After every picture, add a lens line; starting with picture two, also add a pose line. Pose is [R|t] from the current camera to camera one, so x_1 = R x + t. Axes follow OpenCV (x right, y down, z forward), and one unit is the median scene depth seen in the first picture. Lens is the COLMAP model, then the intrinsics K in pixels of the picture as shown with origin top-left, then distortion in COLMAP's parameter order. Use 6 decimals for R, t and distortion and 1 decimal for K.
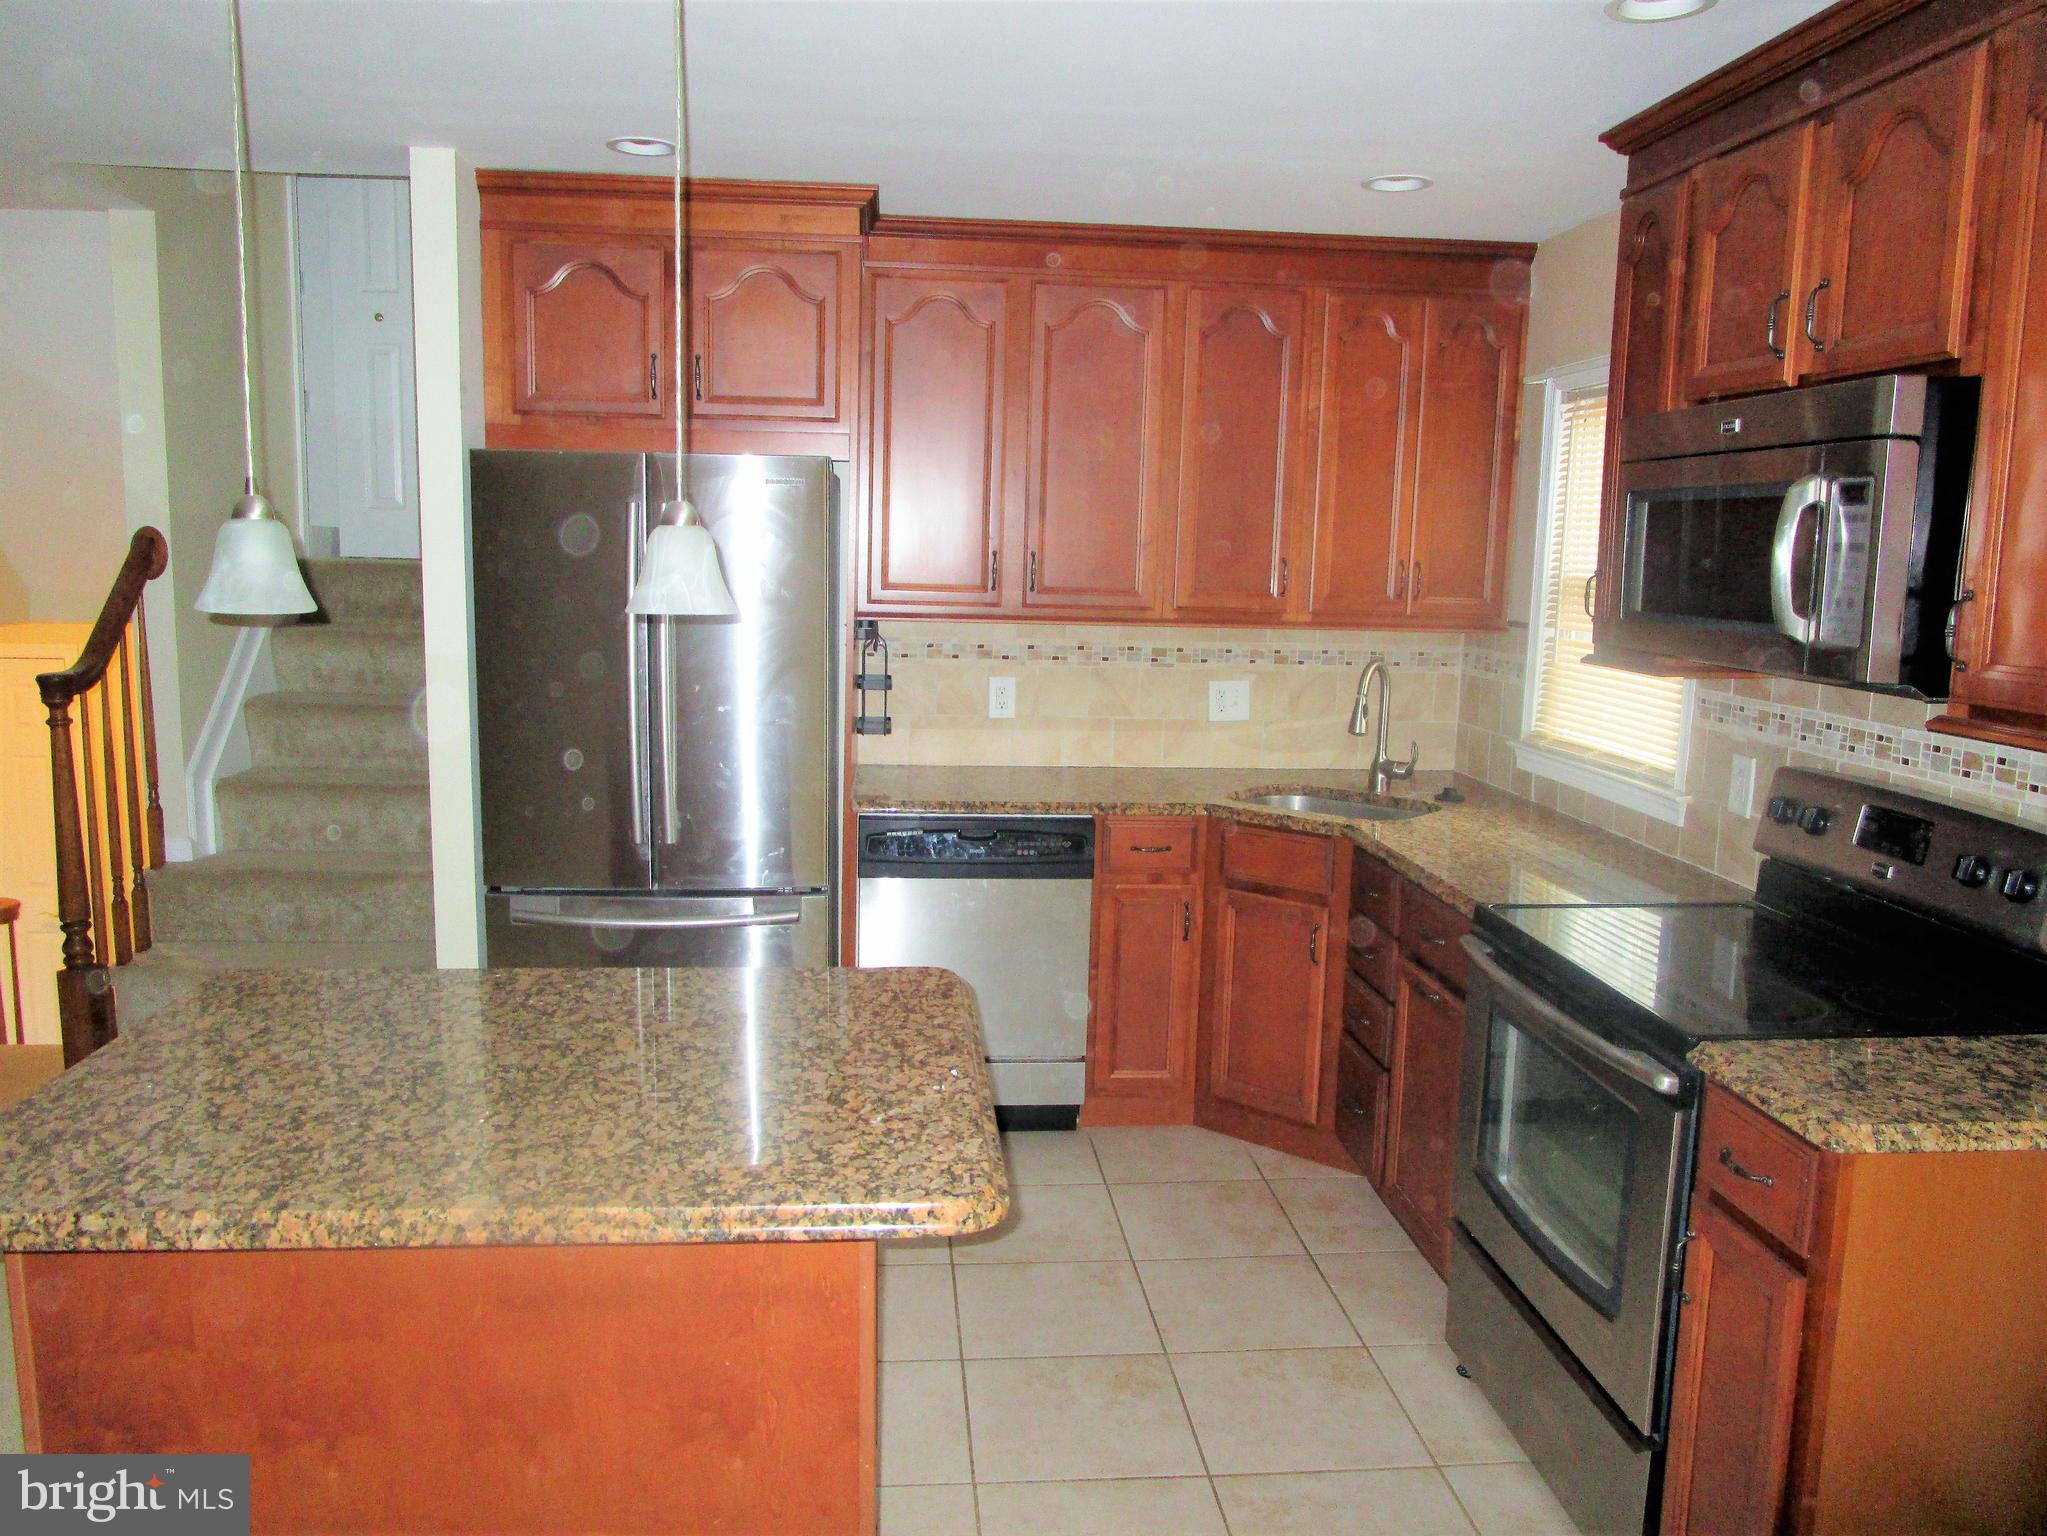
lens RADIAL K [[1514.3, 0, 1013.5], [0, 1514.3, 770.0], [0, 0, 1]] dist [-0.028650, 0.007733]
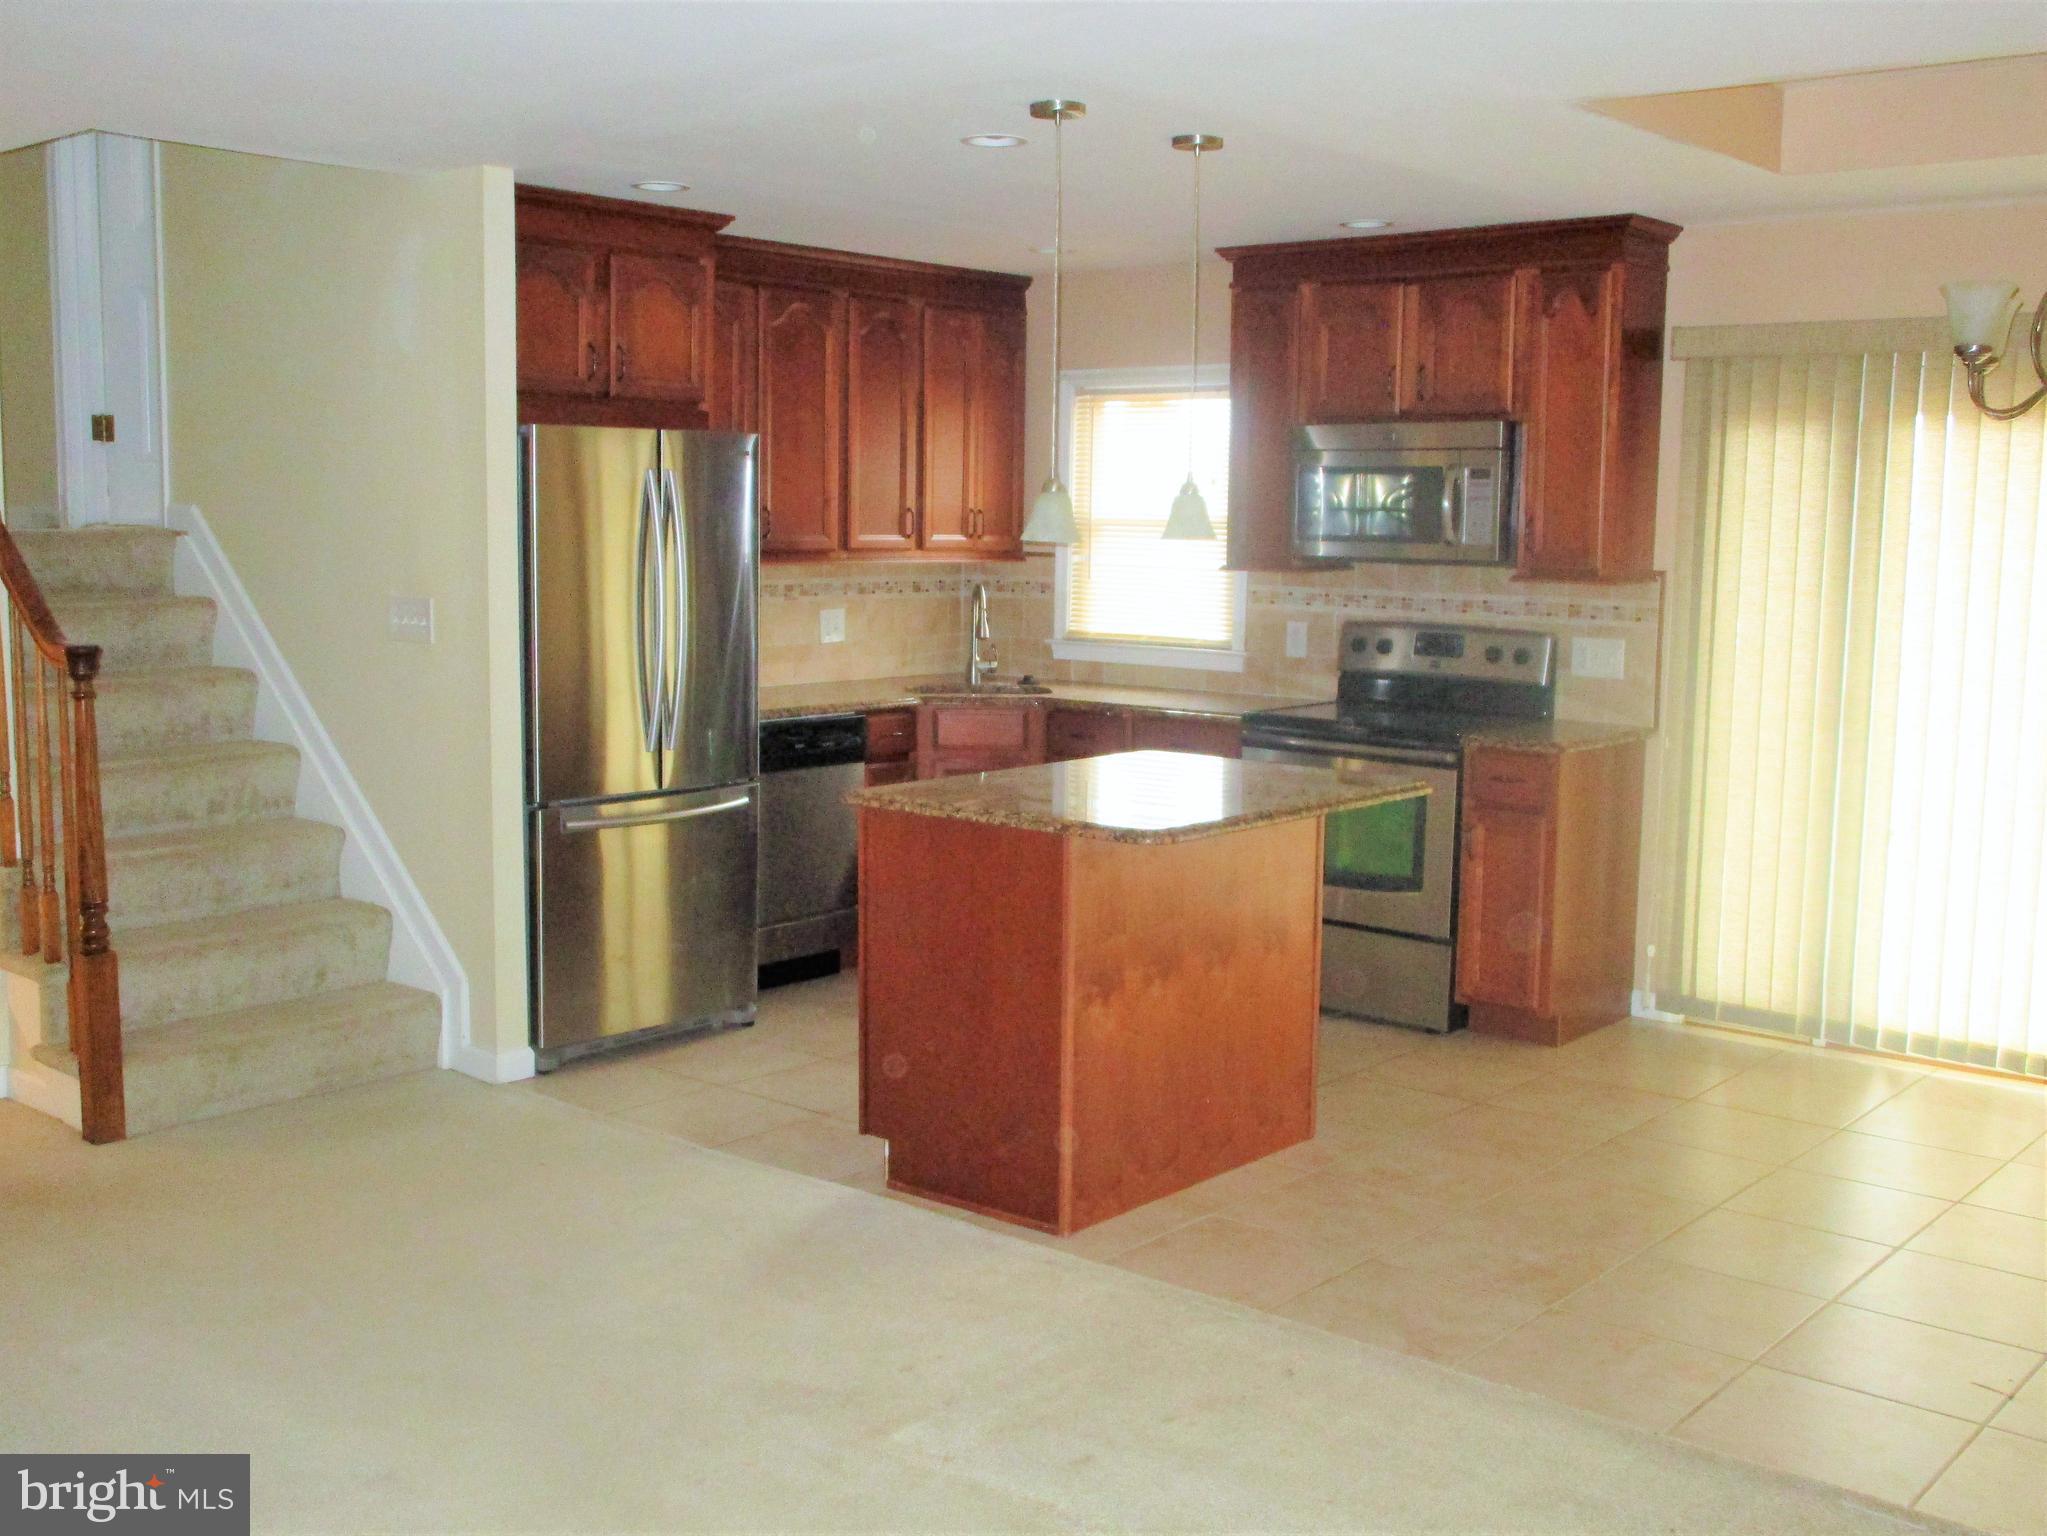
lens RADIAL K [[2111.1, 0, 1006.1], [0, 2111.1, 768.1], [0, 0, 1]] dist [-0.042657, 0.035657]
pose [[0.713884, -0.098598, 0.693288, -1.667158], [0.108474, 0.993658, 0.029620, 0.057718], [-0.691811, 0.054058, 0.720052, -0.549877]]
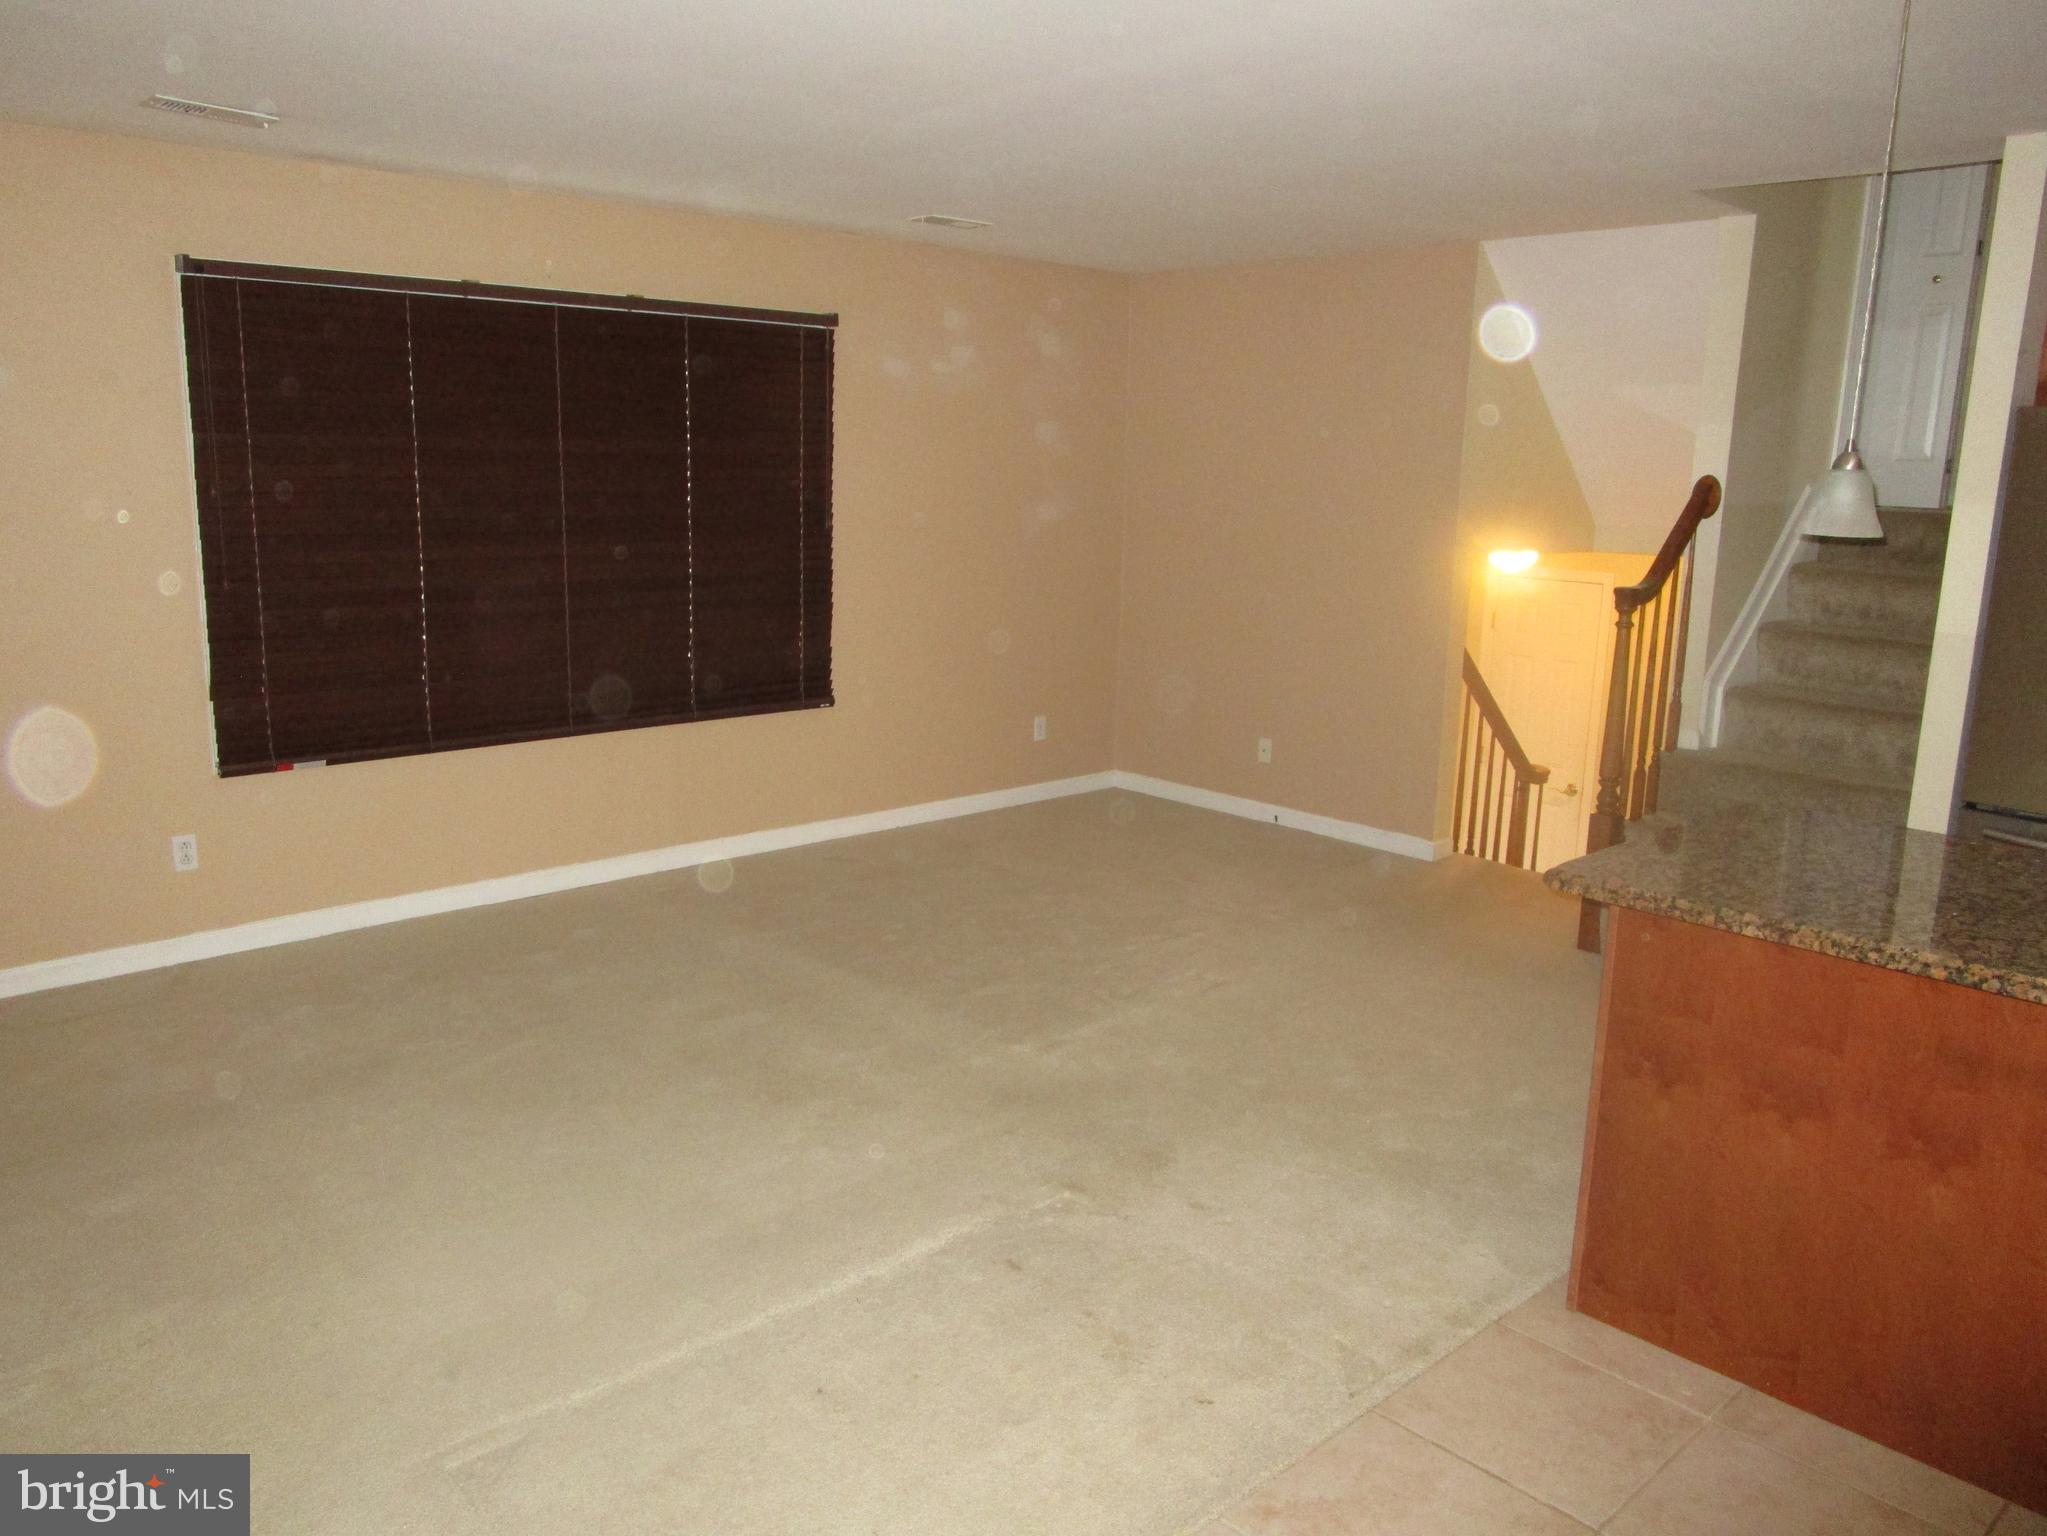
lens RADIAL K [[1514.3, 0, 1013.5], [0, 1514.3, 770.0], [0, 0, 1]] dist [-0.028650, 0.007733]
pose [[0.616318, 0.151136, -0.772858, 0.099346], [-0.127339, 0.987622, 0.091587, 0.058273], [0.777133, 0.041969, 0.627935, -0.335559]]
